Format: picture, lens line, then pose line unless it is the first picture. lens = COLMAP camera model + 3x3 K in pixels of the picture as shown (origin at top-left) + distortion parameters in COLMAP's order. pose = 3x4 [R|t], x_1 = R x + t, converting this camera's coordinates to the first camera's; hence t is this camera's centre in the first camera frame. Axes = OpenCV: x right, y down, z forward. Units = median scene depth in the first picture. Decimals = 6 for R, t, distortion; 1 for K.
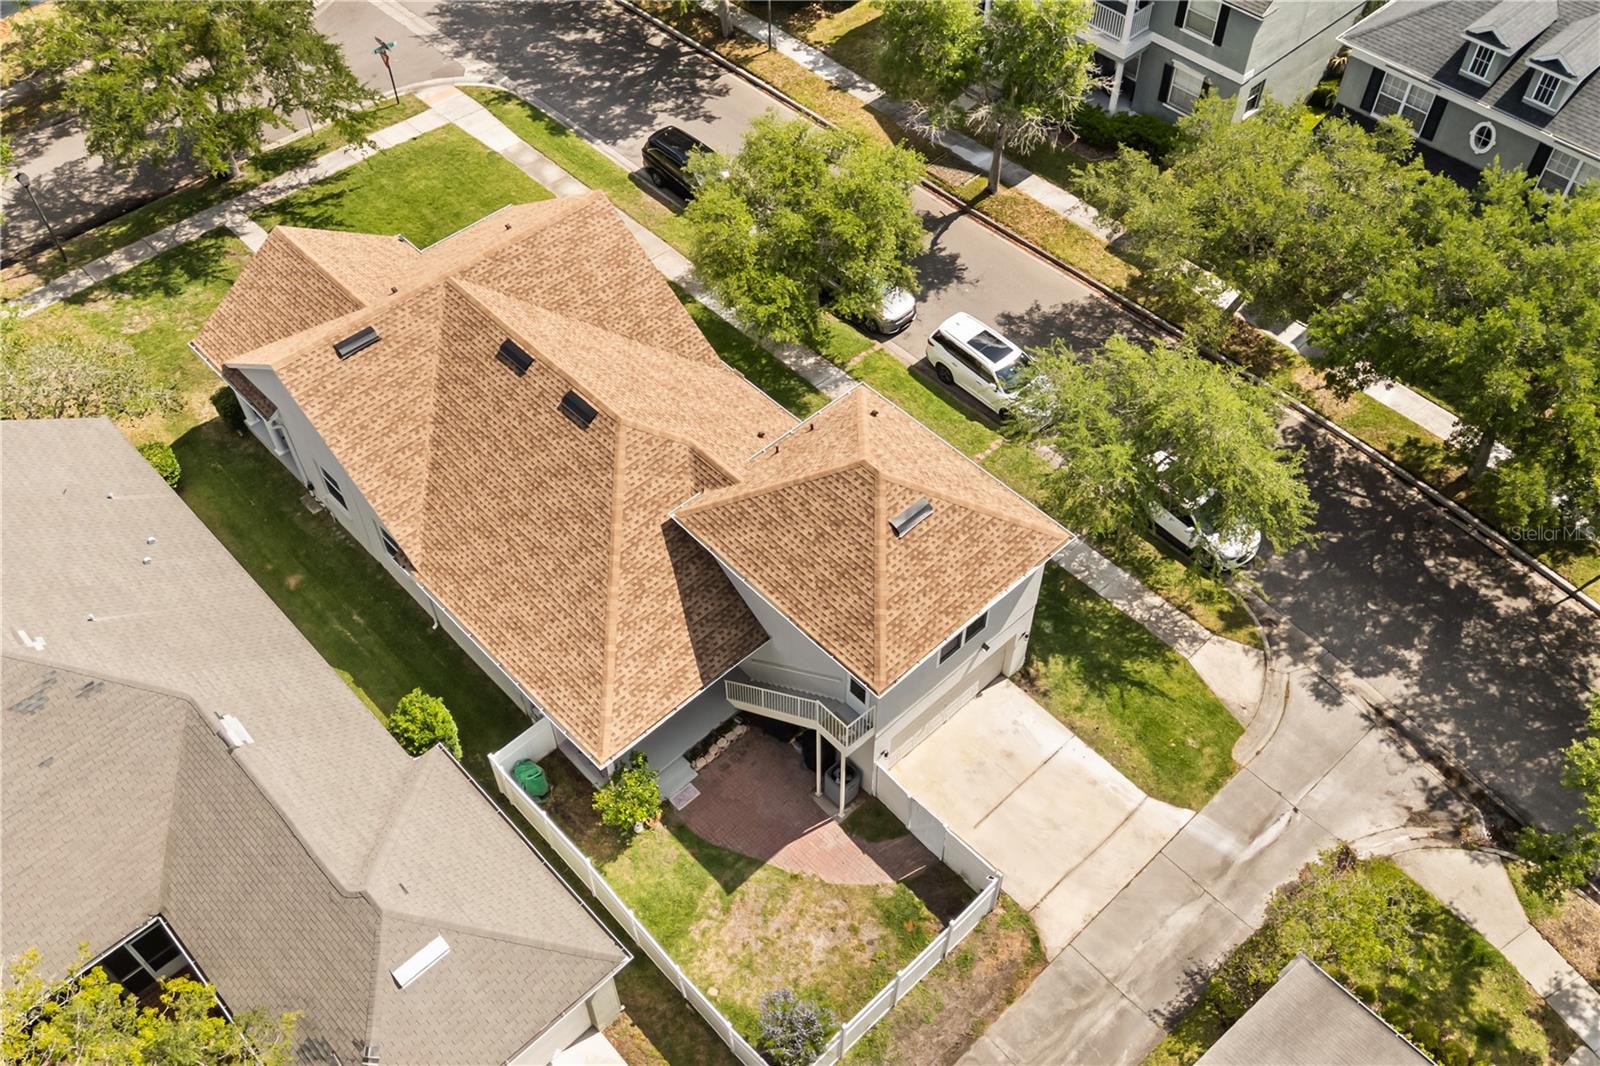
lens RADIAL K [[1386.0, 0, 803.0], [0, 1386.0, 543.6], [0, 0, 1]] dist [0.111654, -0.159902]
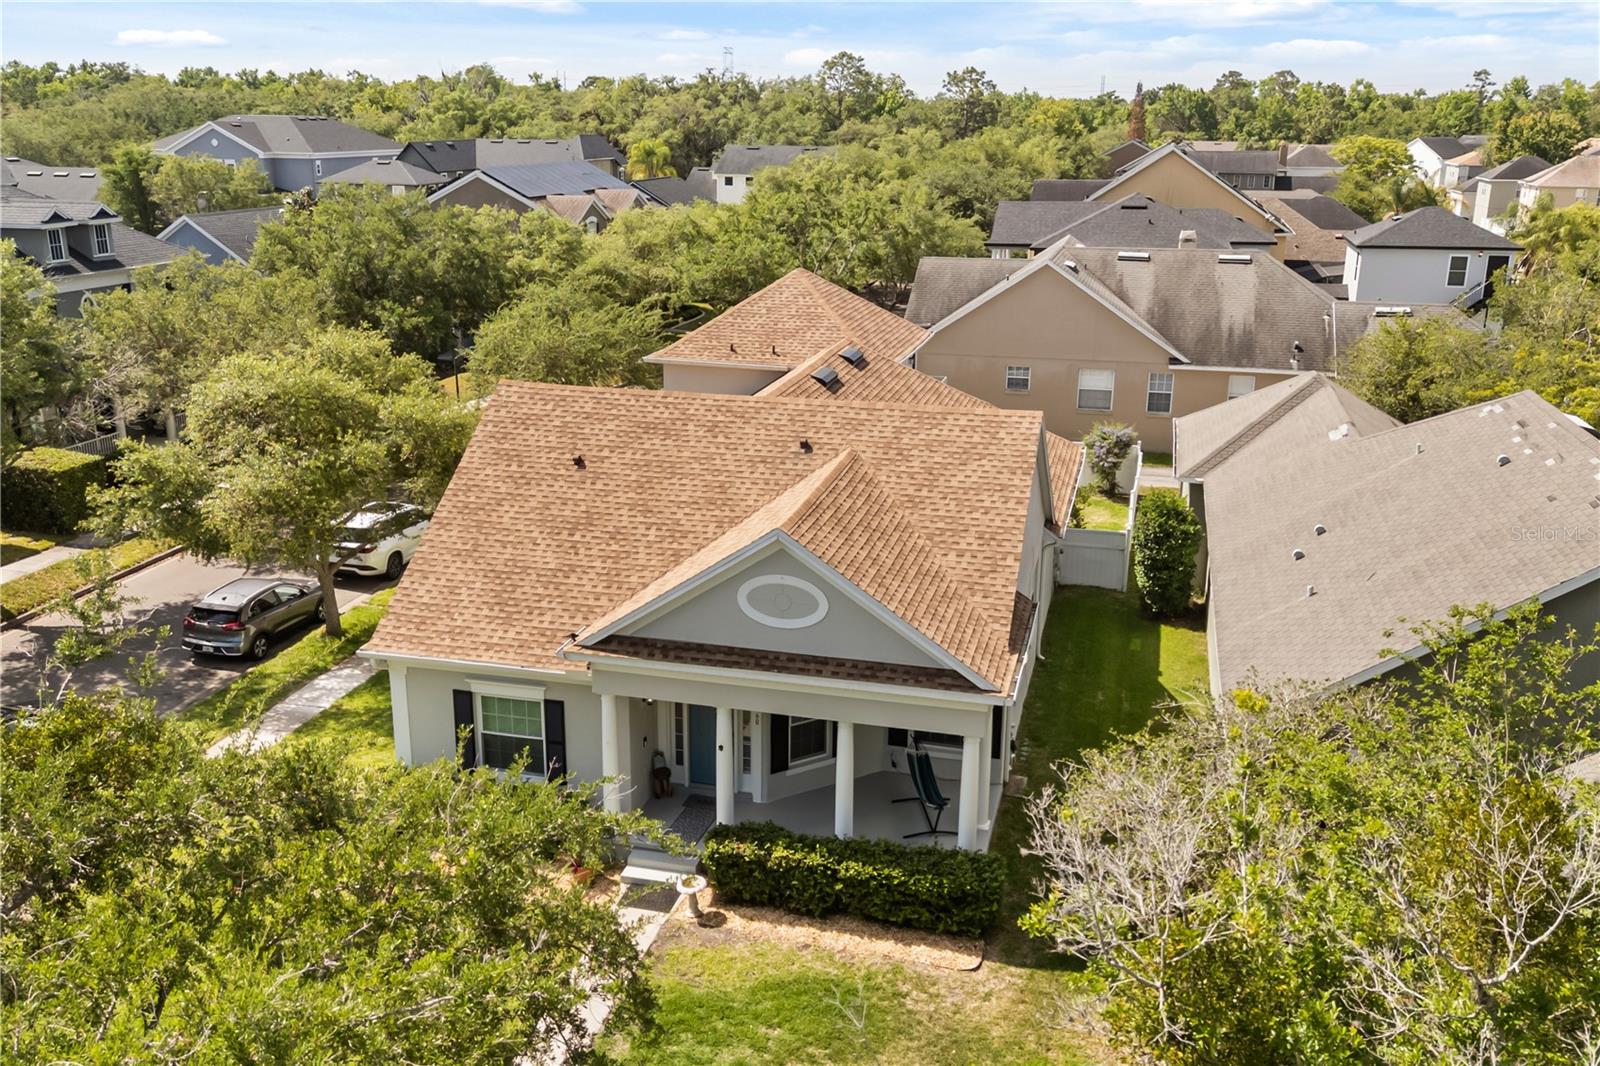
lens RADIAL K [[1386.0, 0, 803.0], [0, 1386.0, 543.6], [0, 0, 1]] dist [0.111654, -0.159902]
pose [[-0.534627, -0.247056, 0.808169, -0.849411], [0.652348, 0.487288, 0.580510, -0.548923], [-0.537230, 0.837564, -0.099351, 1.125216]]
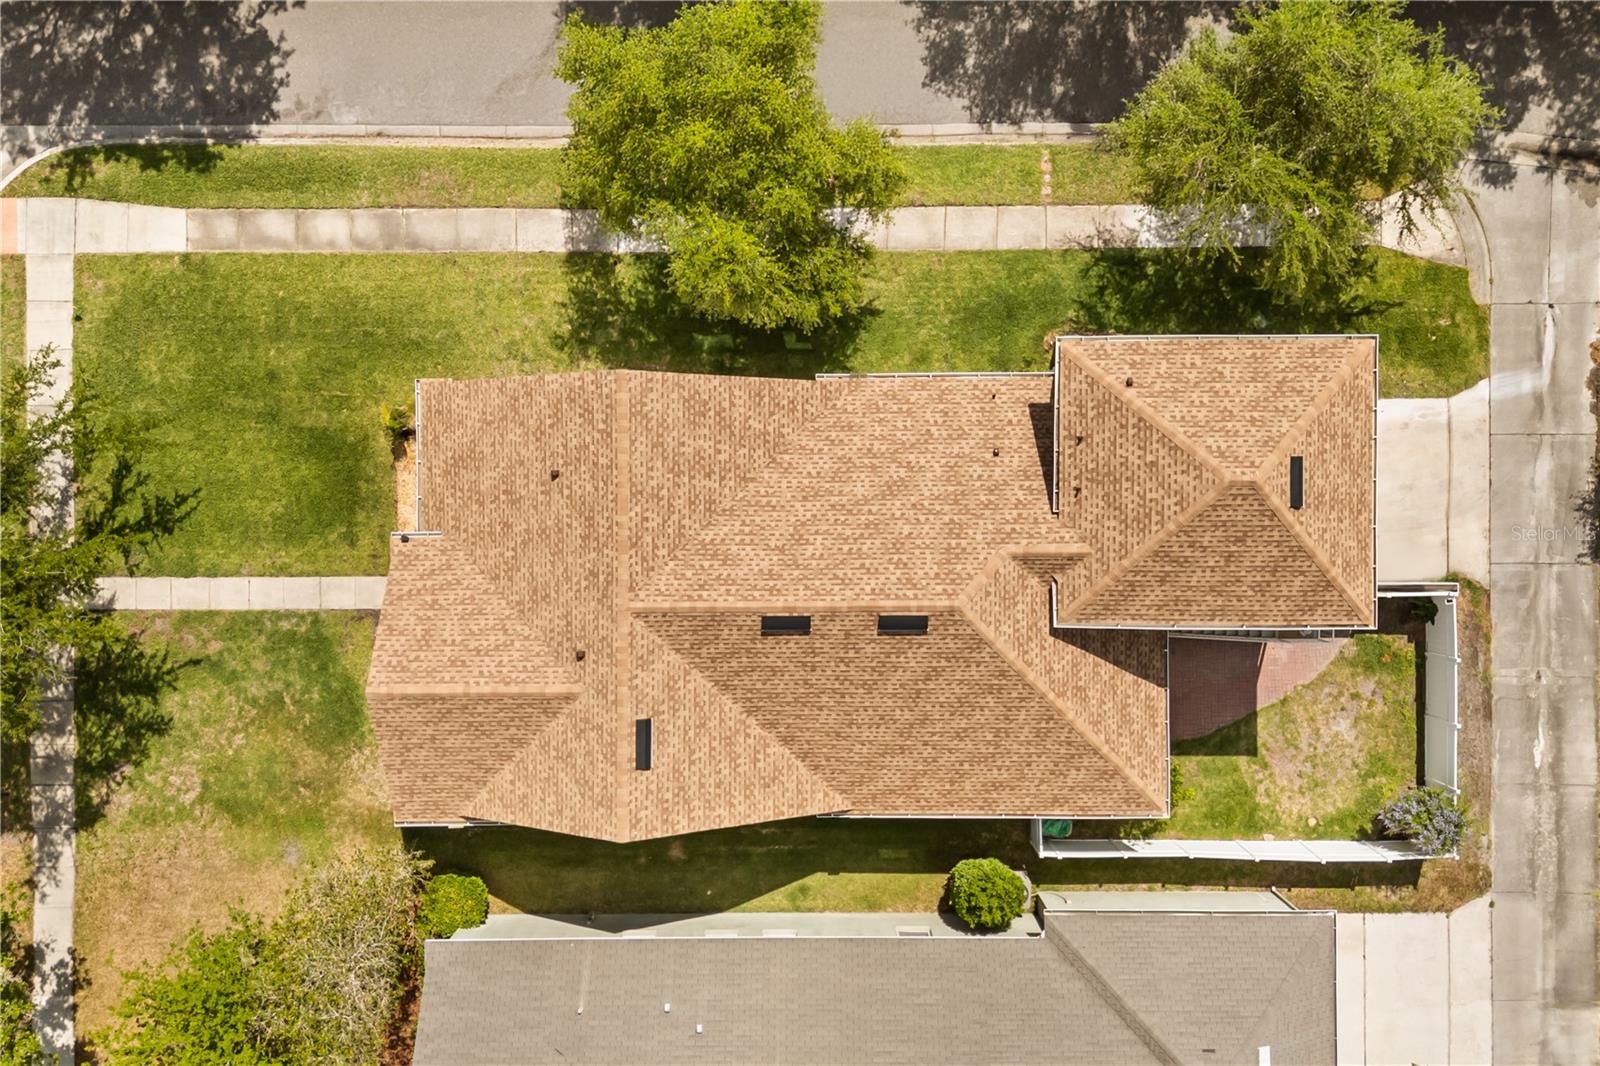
lens RADIAL K [[1387.7, 0, 804.8], [0, 1387.7, 531.4], [0, 0, 1]] dist [0.116992, -0.124125]
pose [[0.682514, -0.730814, -0.009230, -0.141518], [0.566141, 0.520653, 0.639065, -0.686857], [-0.462232, -0.441396, 0.769097, 0.336296]]
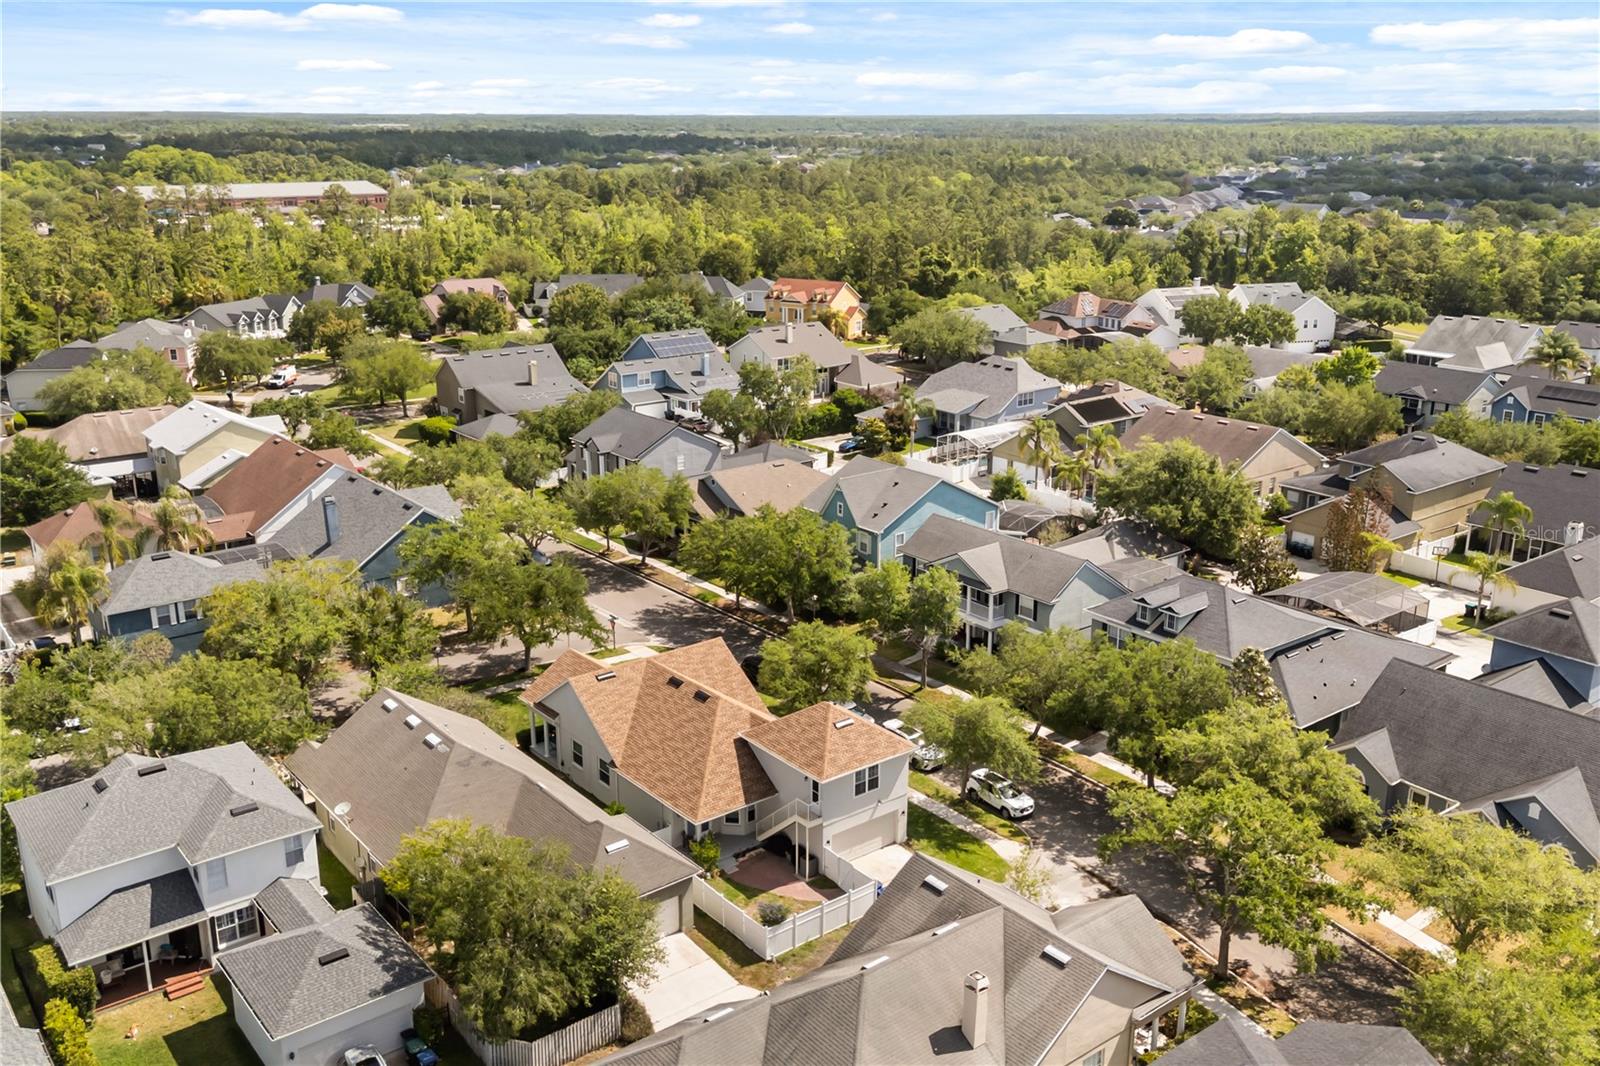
lens RADIAL K [[1386.0, 0, 803.0], [0, 1386.0, 543.6], [0, 0, 1]] dist [0.111654, -0.159902]
pose [[0.996491, 0.033947, -0.076512, 0.149534], [-0.070658, 0.831199, -0.551467, 0.845494], [0.044876, 0.554938, 0.830681, -0.899622]]
